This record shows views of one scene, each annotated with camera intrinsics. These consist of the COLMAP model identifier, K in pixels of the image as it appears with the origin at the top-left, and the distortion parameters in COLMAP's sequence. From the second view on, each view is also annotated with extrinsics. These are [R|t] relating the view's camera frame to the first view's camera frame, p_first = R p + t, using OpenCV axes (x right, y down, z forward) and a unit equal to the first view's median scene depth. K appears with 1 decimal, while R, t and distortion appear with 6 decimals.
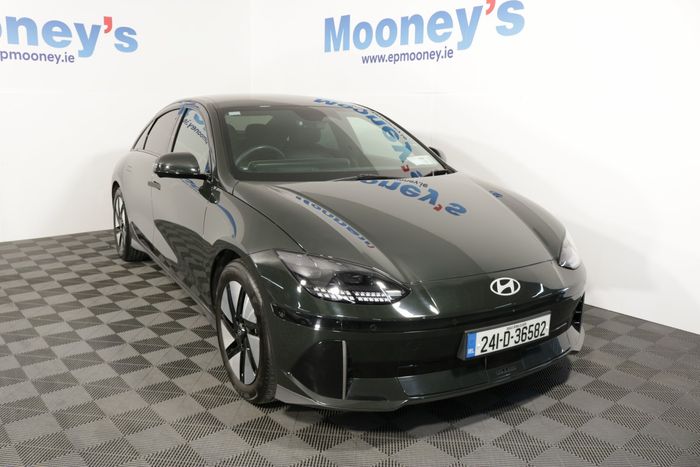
lens RADIAL K [[597.6, 0, 350.0], [0, 597.6, 233.5], [0, 0, 1]] dist [-0.157322, 0.119999]
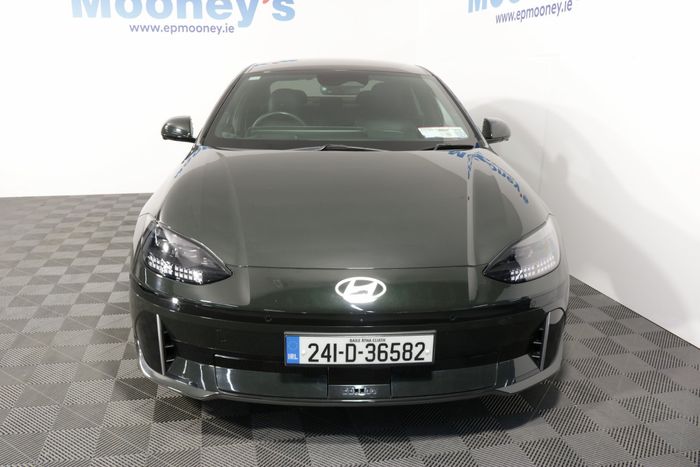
lens RADIAL K [[597.6, 0, 350.0], [0, 597.6, 233.5], [0, 0, 1]] dist [-0.157322, 0.119999]
pose [[0.874735, 0.112973, -0.471248, 0.597129], [-0.090660, 0.993428, 0.069871, -0.037561], [0.476045, -0.018395, 0.879229, 0.274431]]
